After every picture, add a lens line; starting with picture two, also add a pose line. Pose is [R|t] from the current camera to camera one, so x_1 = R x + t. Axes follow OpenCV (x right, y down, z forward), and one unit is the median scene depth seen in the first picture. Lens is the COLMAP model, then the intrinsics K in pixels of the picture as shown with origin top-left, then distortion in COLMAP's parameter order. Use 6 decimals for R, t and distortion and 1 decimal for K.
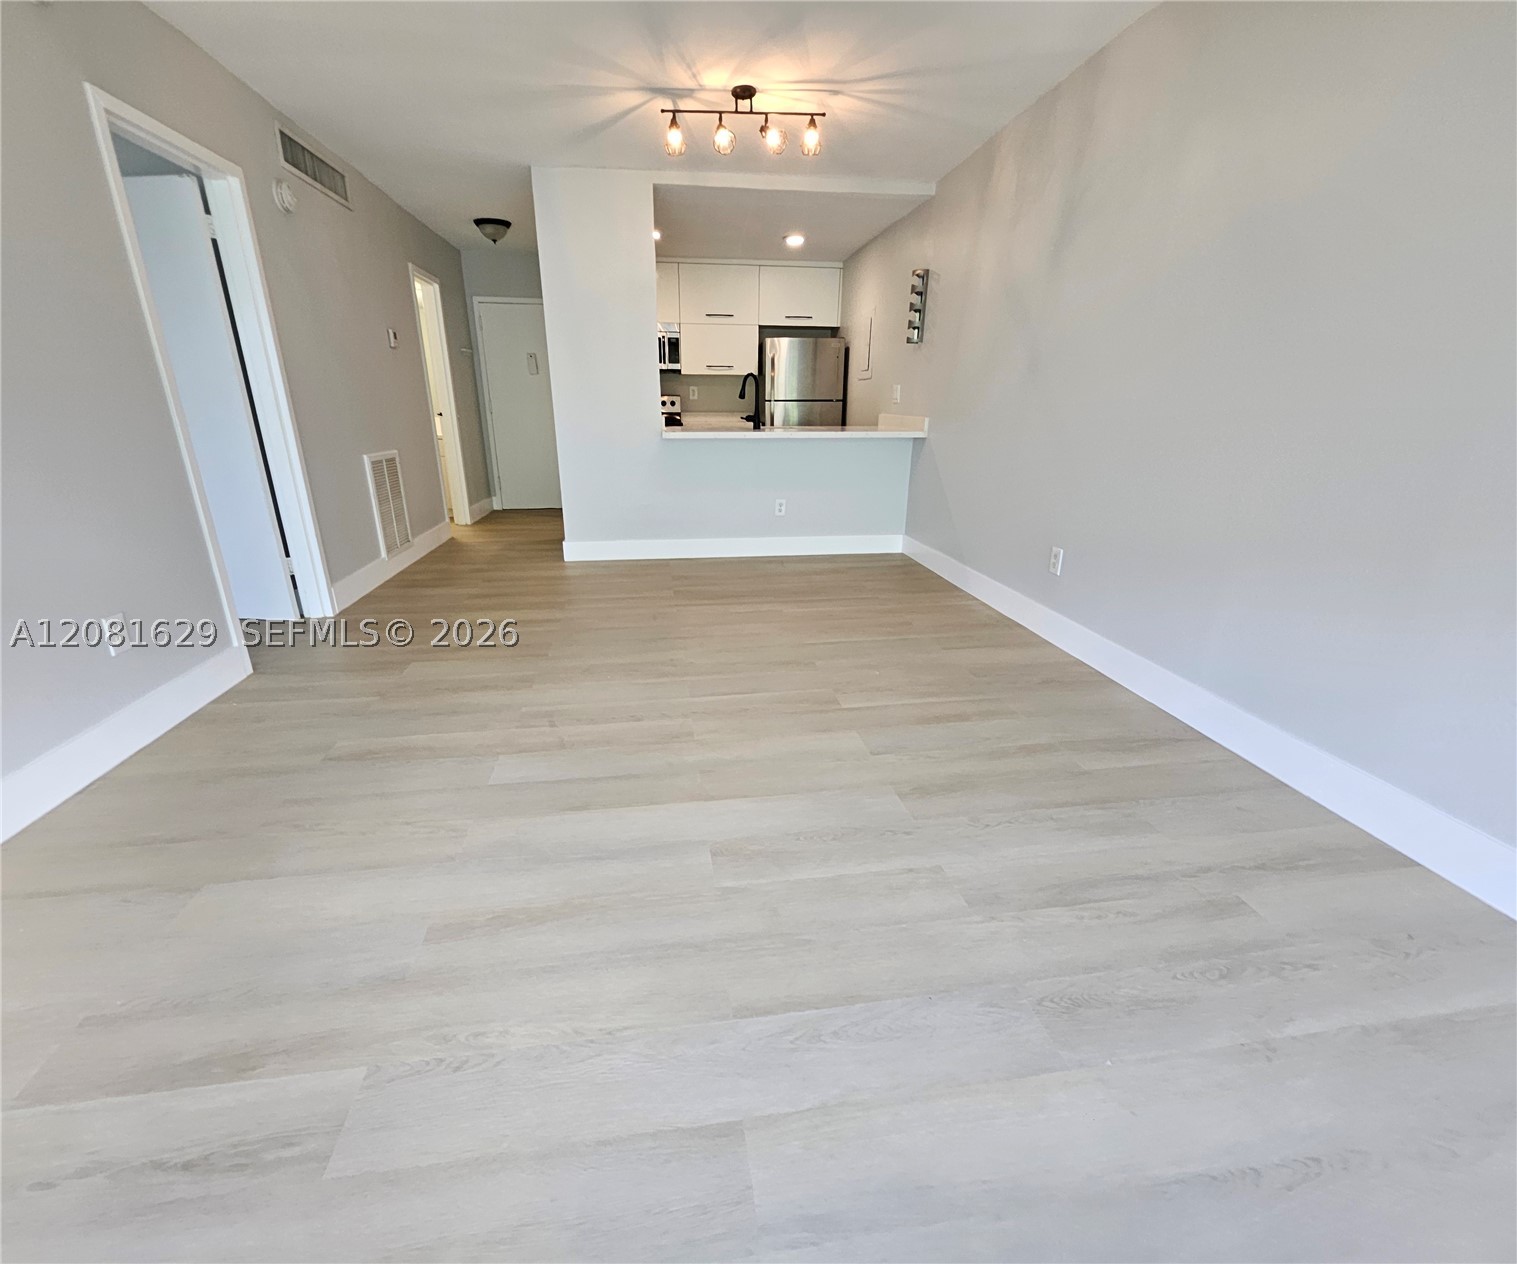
lens RADIAL K [[653.1, 0, 742.1], [0, 653.1, 646.3], [0, 0, 1]] dist [-0.013565, -0.000868]
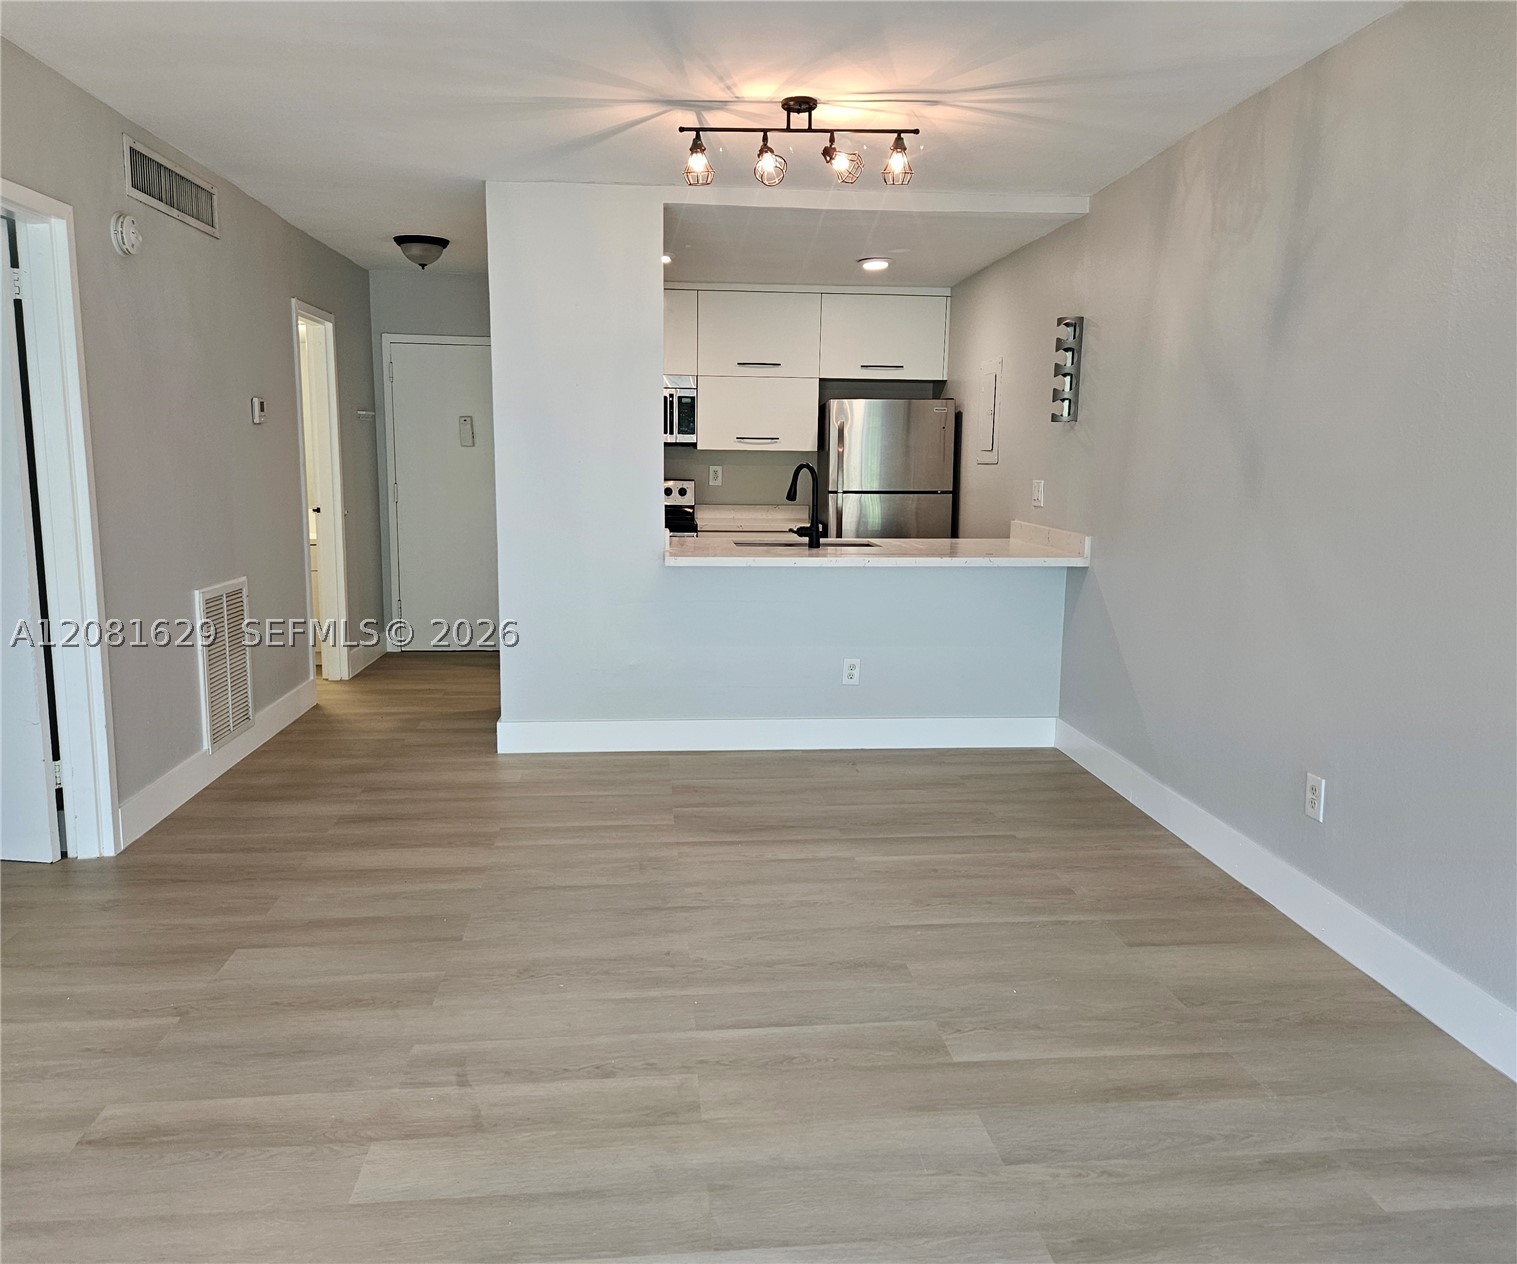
lens RADIAL K [[1107.8, 0, 742.9], [0, 1107.8, 624.6], [0, 0, 1]] dist [0.043223, -0.045557]
pose [[0.998974, 0.013817, -0.043132, 0.001099], [-0.022271, 0.979095, -0.202179, -0.051514], [0.039437, 0.202932, 0.978398, -0.040959]]
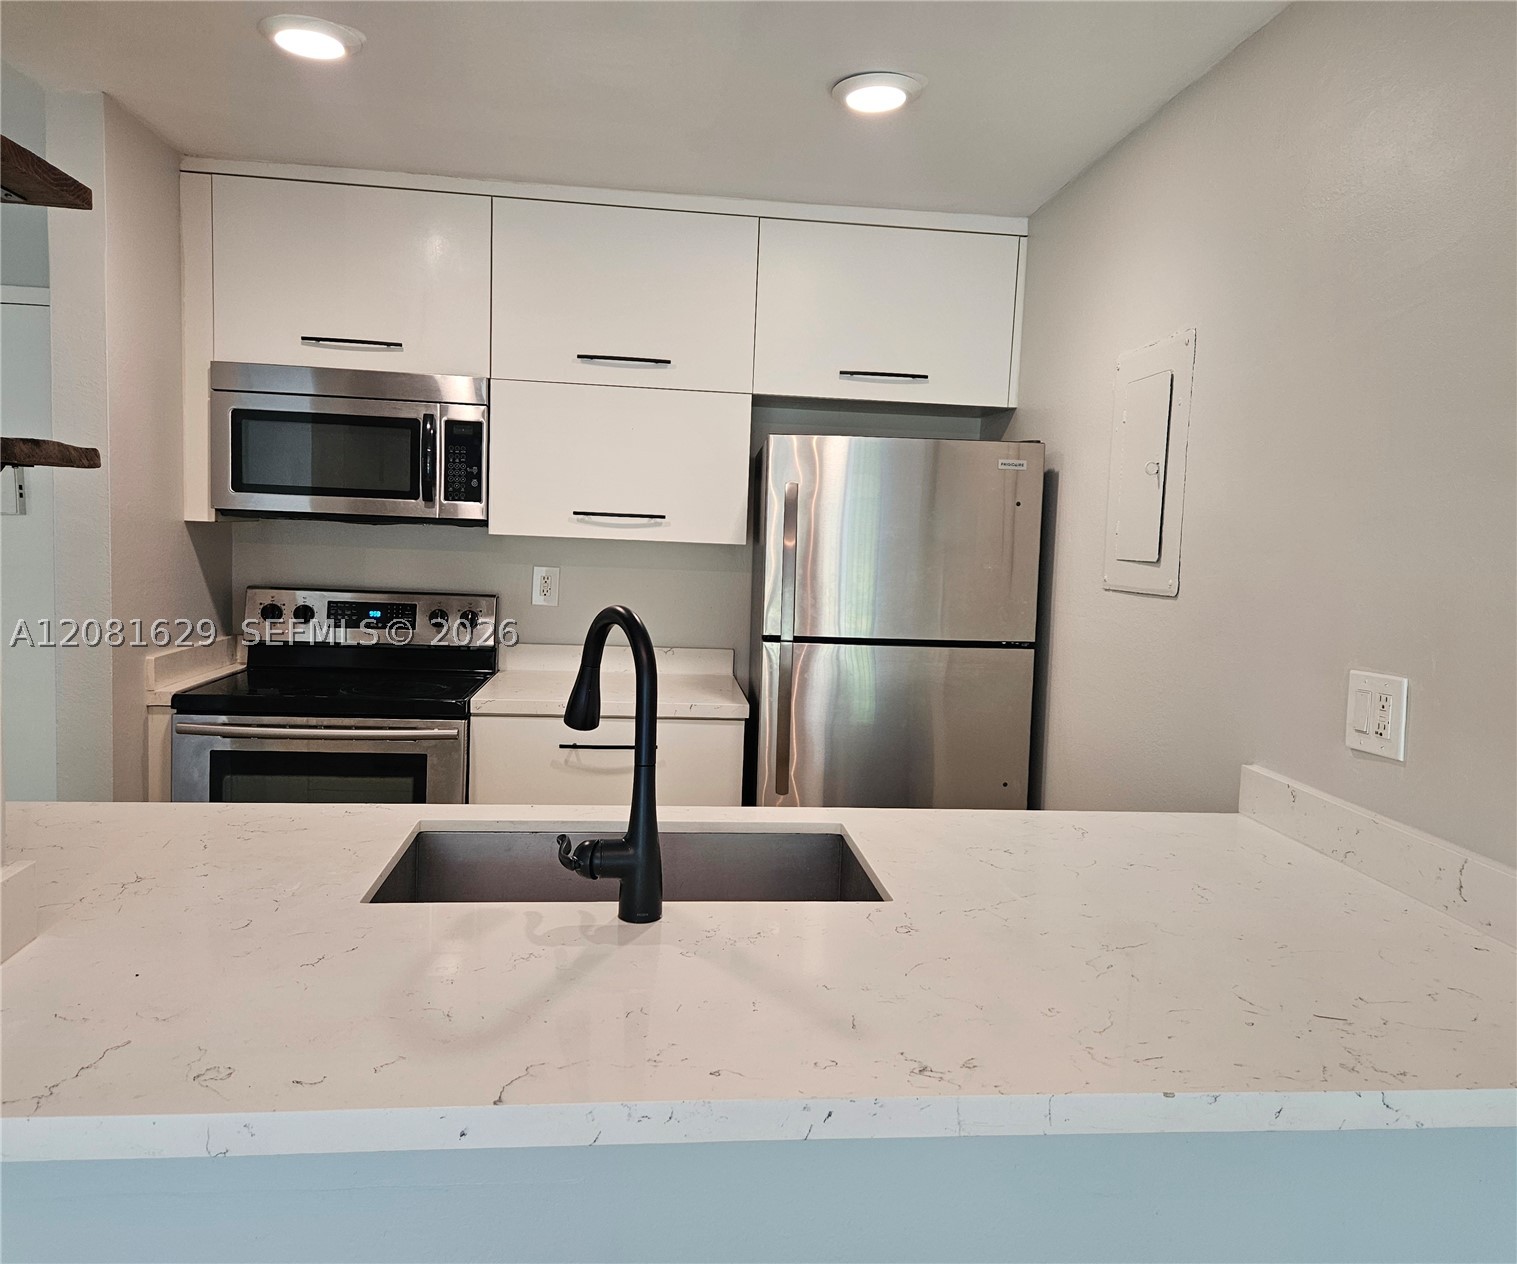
lens RADIAL K [[1107.8, 0, 767.0], [0, 1107.8, 621.5], [0, 0, 1]] dist [0.043223, -0.045557]
pose [[0.999243, 0.036625, -0.013129, 0.068962], [-0.038813, 0.961827, -0.270890, -0.397726], [0.002706, 0.271195, 0.962521, 0.839150]]
